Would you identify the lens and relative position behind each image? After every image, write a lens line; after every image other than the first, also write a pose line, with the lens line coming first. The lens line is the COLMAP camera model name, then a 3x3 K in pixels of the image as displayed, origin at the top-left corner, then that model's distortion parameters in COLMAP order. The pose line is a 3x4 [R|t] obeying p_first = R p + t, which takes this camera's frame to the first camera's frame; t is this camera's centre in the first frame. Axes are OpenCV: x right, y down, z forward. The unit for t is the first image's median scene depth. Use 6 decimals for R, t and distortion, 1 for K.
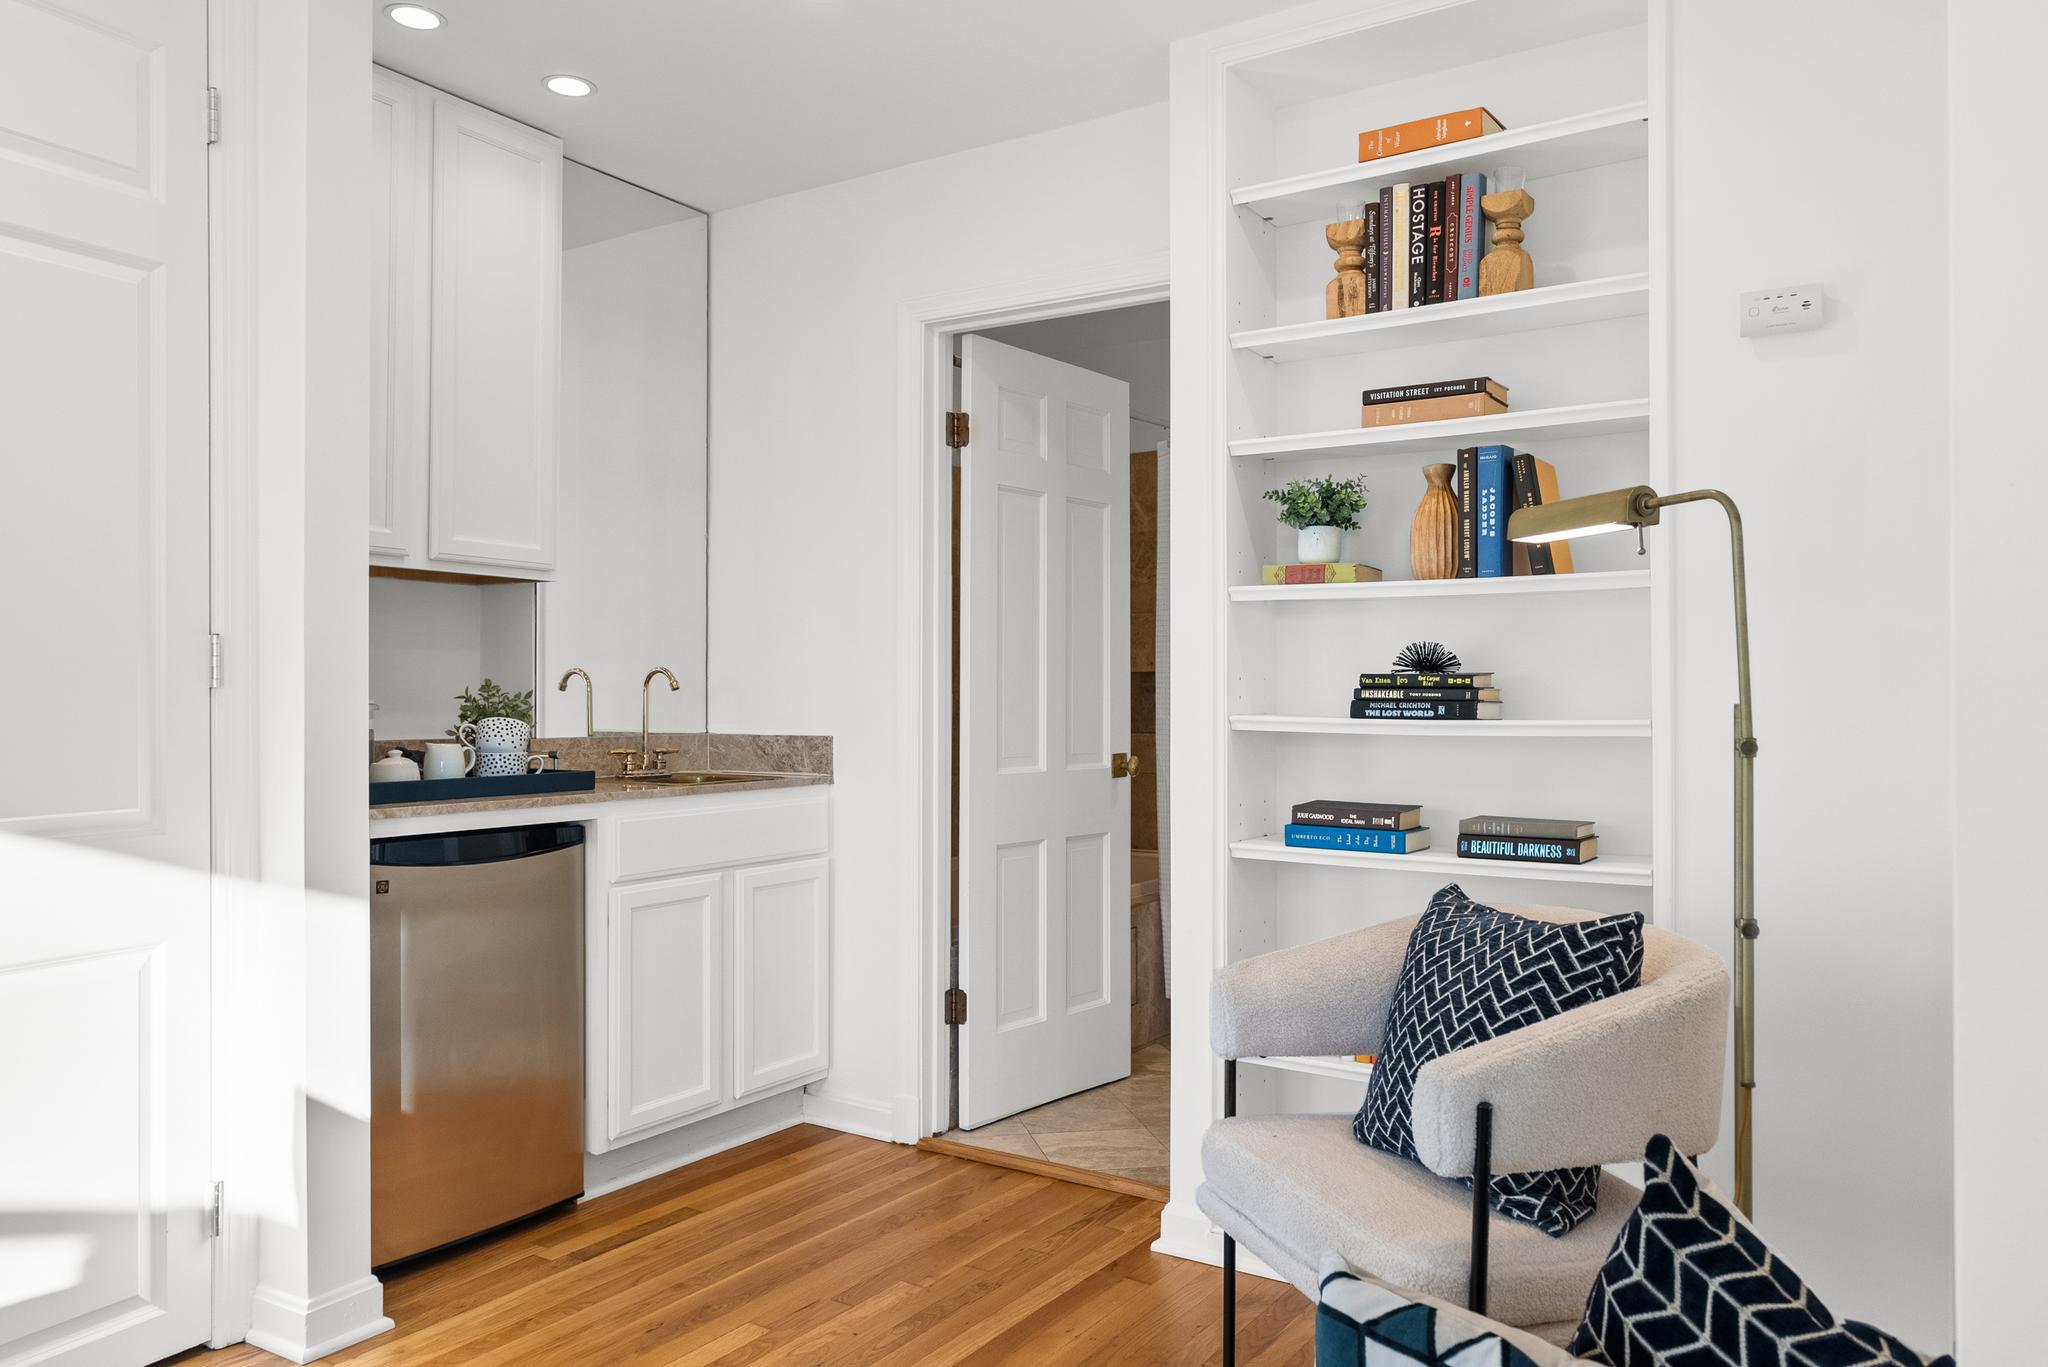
lens RADIAL K [[1435.2, 0, 1024.0], [0, 1435.2, 683.5], [0, 0, 1]] dist [0.000633, -0.000719]
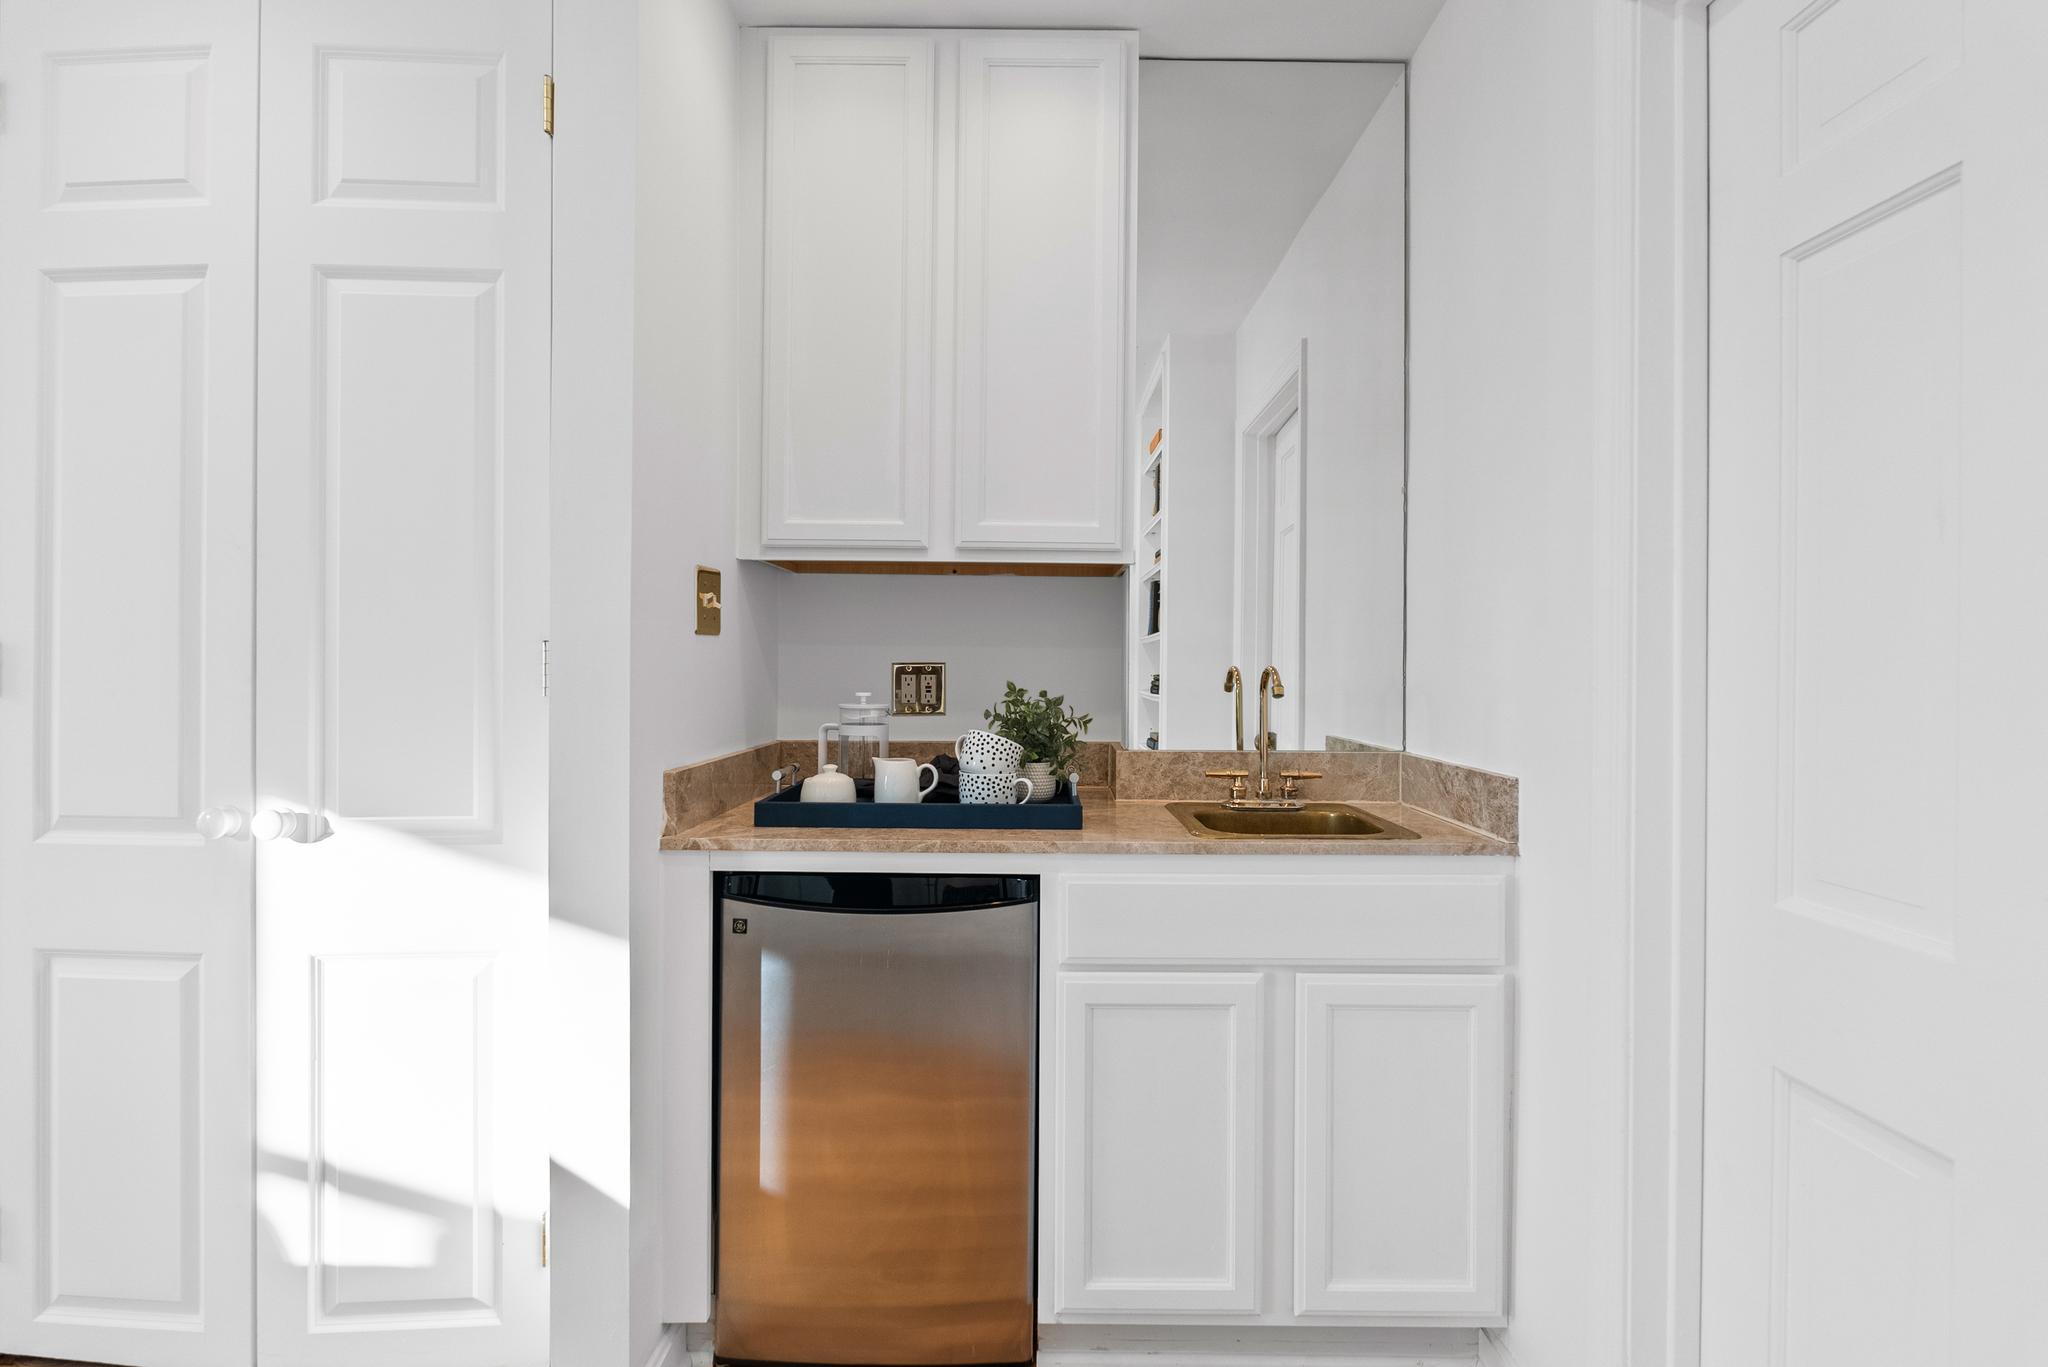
lens RADIAL K [[930.6, 0, 1019.0], [0, 930.6, 665.0], [0, 0, 1]] dist [-0.007014, -0.000217]
pose [[0.539900, 0.000627, -0.841729, 0.100421], [0.000049, 1.000000, 0.000776, -0.014297], [0.841729, -0.000460, 0.539899, 0.709836]]
